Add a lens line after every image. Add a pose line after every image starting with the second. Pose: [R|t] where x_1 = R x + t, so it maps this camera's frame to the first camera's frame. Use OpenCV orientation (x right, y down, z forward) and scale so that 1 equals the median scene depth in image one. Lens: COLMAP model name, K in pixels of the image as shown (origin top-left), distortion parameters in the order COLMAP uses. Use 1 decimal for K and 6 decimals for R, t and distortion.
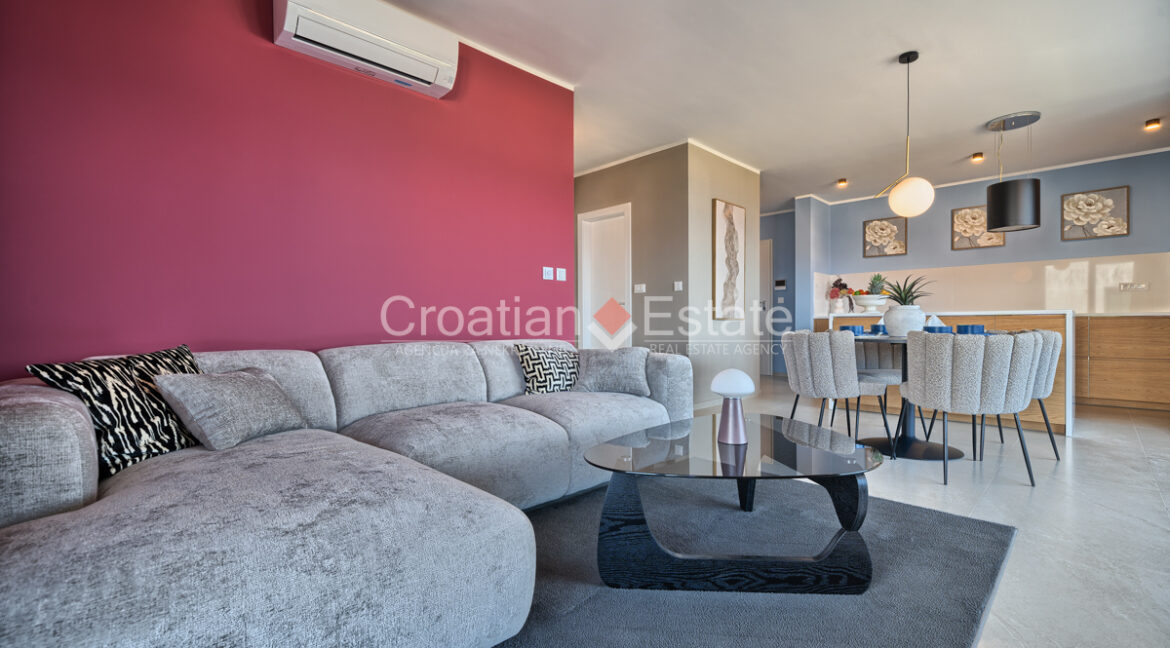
lens RADIAL K [[502.3, 0, 585.7], [0, 502.3, 329.1], [0, 0, 1]] dist [0.001067, -0.000079]
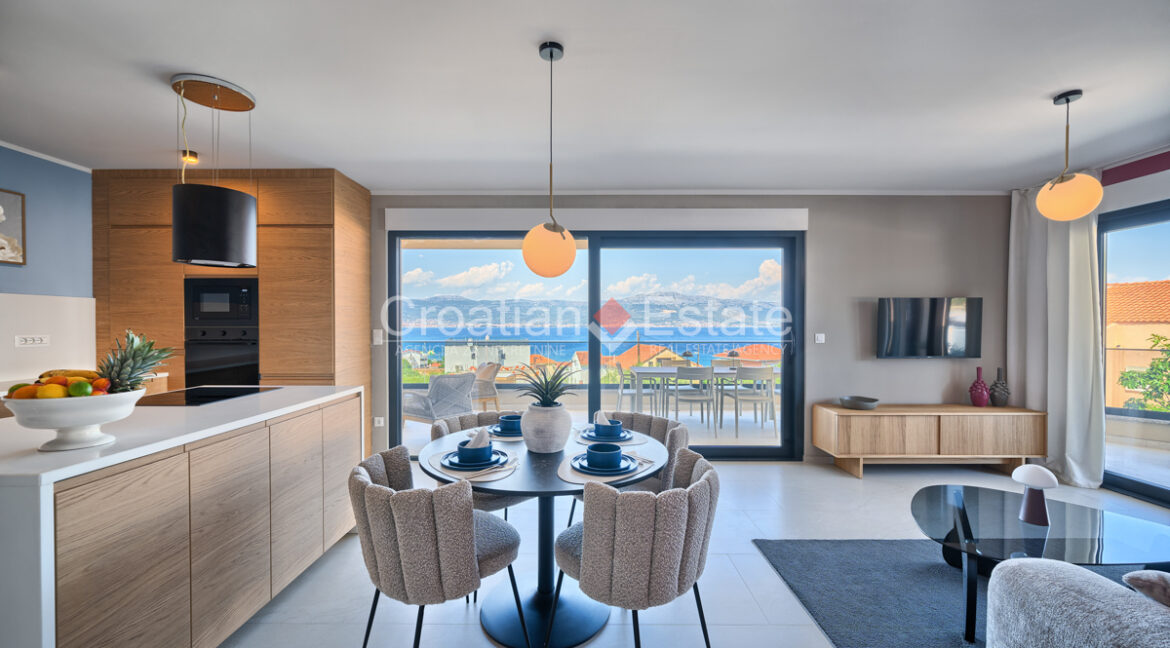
lens RADIAL K [[447.8, 0, 586.1], [0, 447.8, 329.1], [0, 0, 1]] dist [-0.002435, 0.000129]
pose [[-0.708704, -0.002407, 0.705502, 0.095286], [0.011886, 0.999812, 0.015351, -0.094501], [-0.705406, 0.019265, -0.708541, 0.843908]]
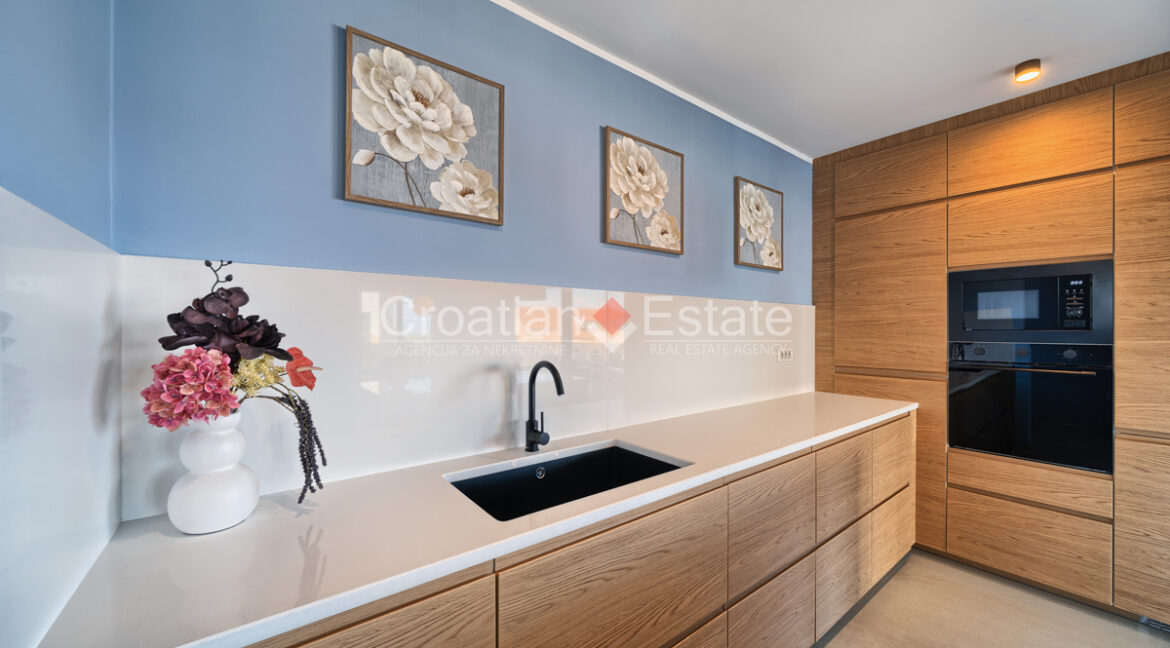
lens RADIAL K [[426.8, 0, 586.2], [0, 426.8, 328.4], [0, 0, 1]] dist [-0.003614, -0.000038]
pose [[0.122461, 0.004706, 0.992462, 0.495611], [0.009406, 0.999938, -0.005902, -0.109169], [-0.992429, 0.010058, 0.122409, 1.113312]]
